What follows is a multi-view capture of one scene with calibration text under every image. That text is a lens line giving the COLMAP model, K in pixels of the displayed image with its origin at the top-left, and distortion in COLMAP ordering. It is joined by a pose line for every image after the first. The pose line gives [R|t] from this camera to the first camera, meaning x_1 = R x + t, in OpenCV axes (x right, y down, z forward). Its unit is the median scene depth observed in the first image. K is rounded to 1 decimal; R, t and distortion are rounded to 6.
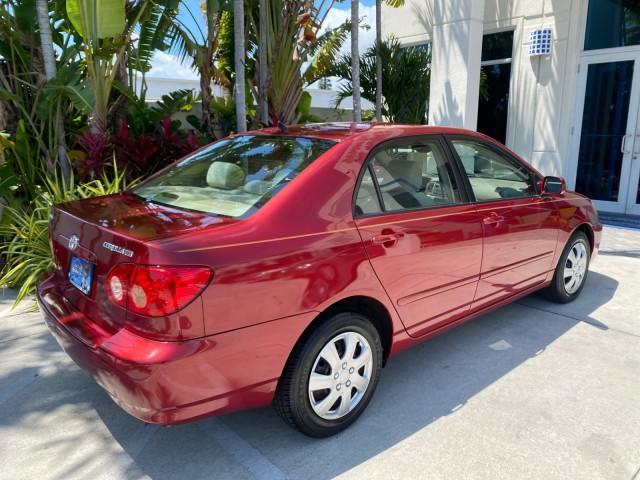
lens RADIAL K [[491.5, 0, 320.8], [0, 491.5, 240.2], [0, 0, 1]] dist [0.022563, -0.029504]
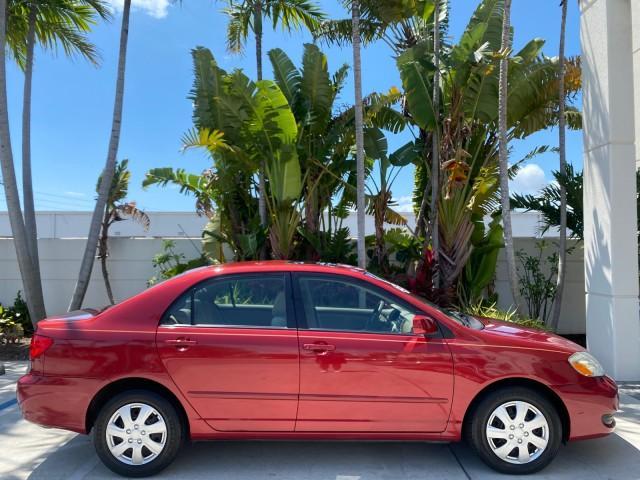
lens RADIAL K [[491.5, 0, 320.6], [0, 491.5, 240.2], [0, 0, 1]] dist [0.022563, -0.029504]
pose [[0.735821, -0.018646, -0.676919, 0.474247], [-0.151649, 0.969695, -0.191556, -0.026876], [0.659977, 0.243605, 0.710694, 0.062756]]
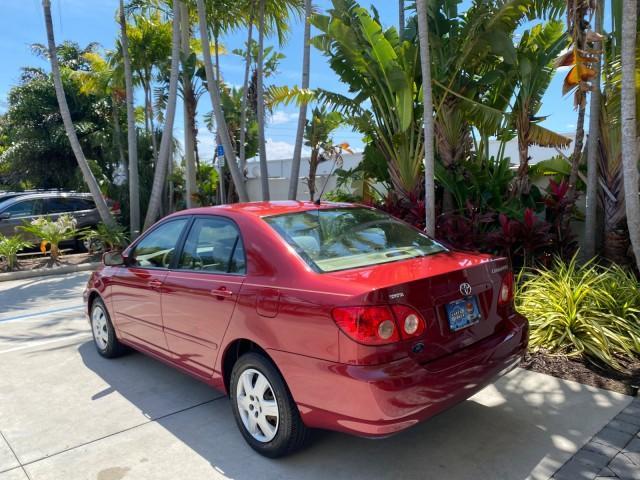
lens RADIAL K [[491.5, 0, 322.1], [0, 491.5, 241.8], [0, 0, 1]] dist [0.022563, -0.029504]
pose [[0.013201, 0.112741, -0.993537, 0.735410], [-0.200102, 0.973822, 0.107845, -0.167953], [0.979686, 0.197385, 0.035415, 0.626638]]
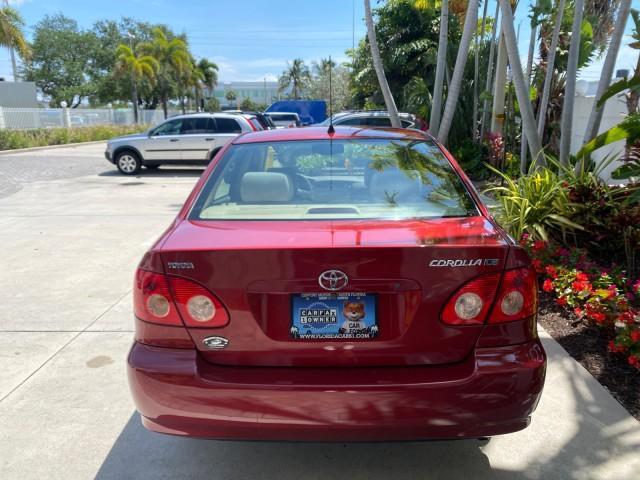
lens RADIAL K [[491.5, 0, 317.4], [0, 491.5, 241.2], [0, 0, 1]] dist [0.022563, -0.029504]
pose [[-0.680262, 0.194950, -0.706568, 0.530810], [-0.147342, 0.907932, 0.392365, -0.222012], [0.718007, 0.371018, -0.588907, 0.883089]]
